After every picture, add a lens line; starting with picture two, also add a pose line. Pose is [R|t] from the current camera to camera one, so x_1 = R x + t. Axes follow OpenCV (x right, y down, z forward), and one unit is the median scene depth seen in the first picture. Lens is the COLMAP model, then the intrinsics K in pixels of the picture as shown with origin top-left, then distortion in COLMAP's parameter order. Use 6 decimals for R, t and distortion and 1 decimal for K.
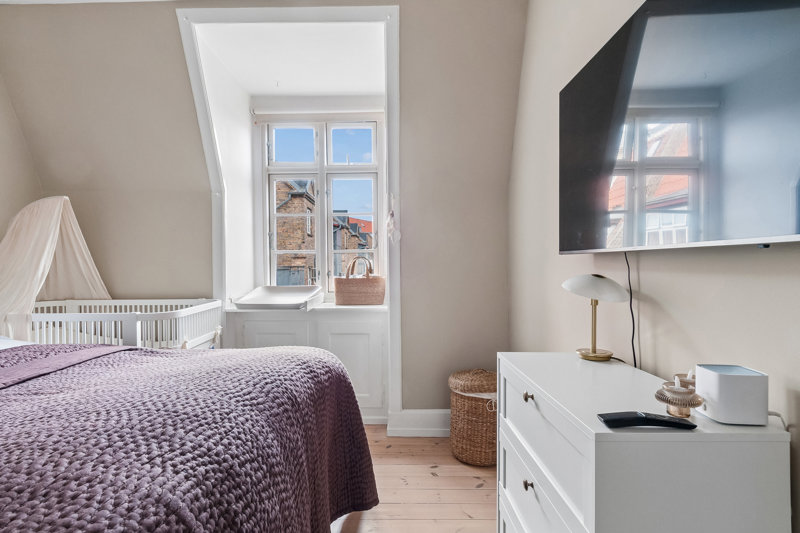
lens RADIAL K [[449.1, 0, 400.0], [0, 449.1, 266.5], [0, 0, 1]] dist [0.000330, -0.000464]
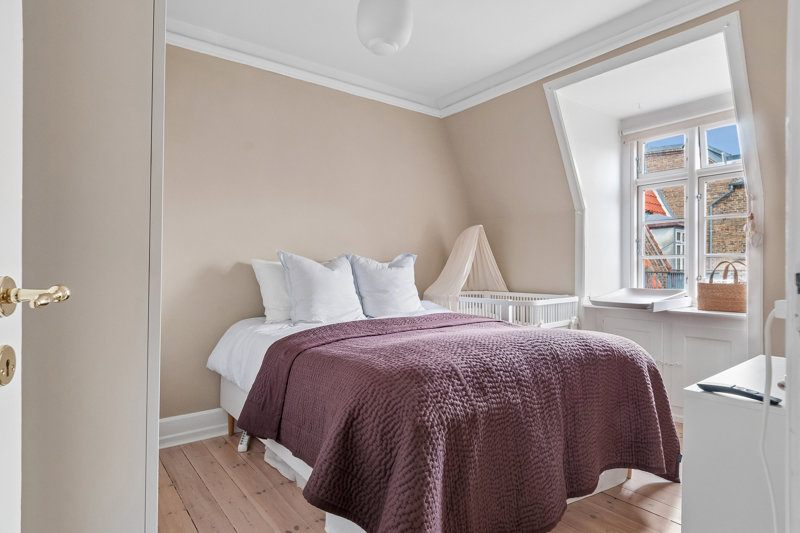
lens RADIAL K [[449.1, 0, 400.0], [0, 449.1, 266.5], [0, 0, 1]] dist [0.000330, -0.000464]
pose [[0.615128, 0.003450, -0.788420, 0.282966], [-0.006816, 0.999976, -0.000942, -0.005759], [0.788398, 0.005954, 0.615137, -0.172078]]
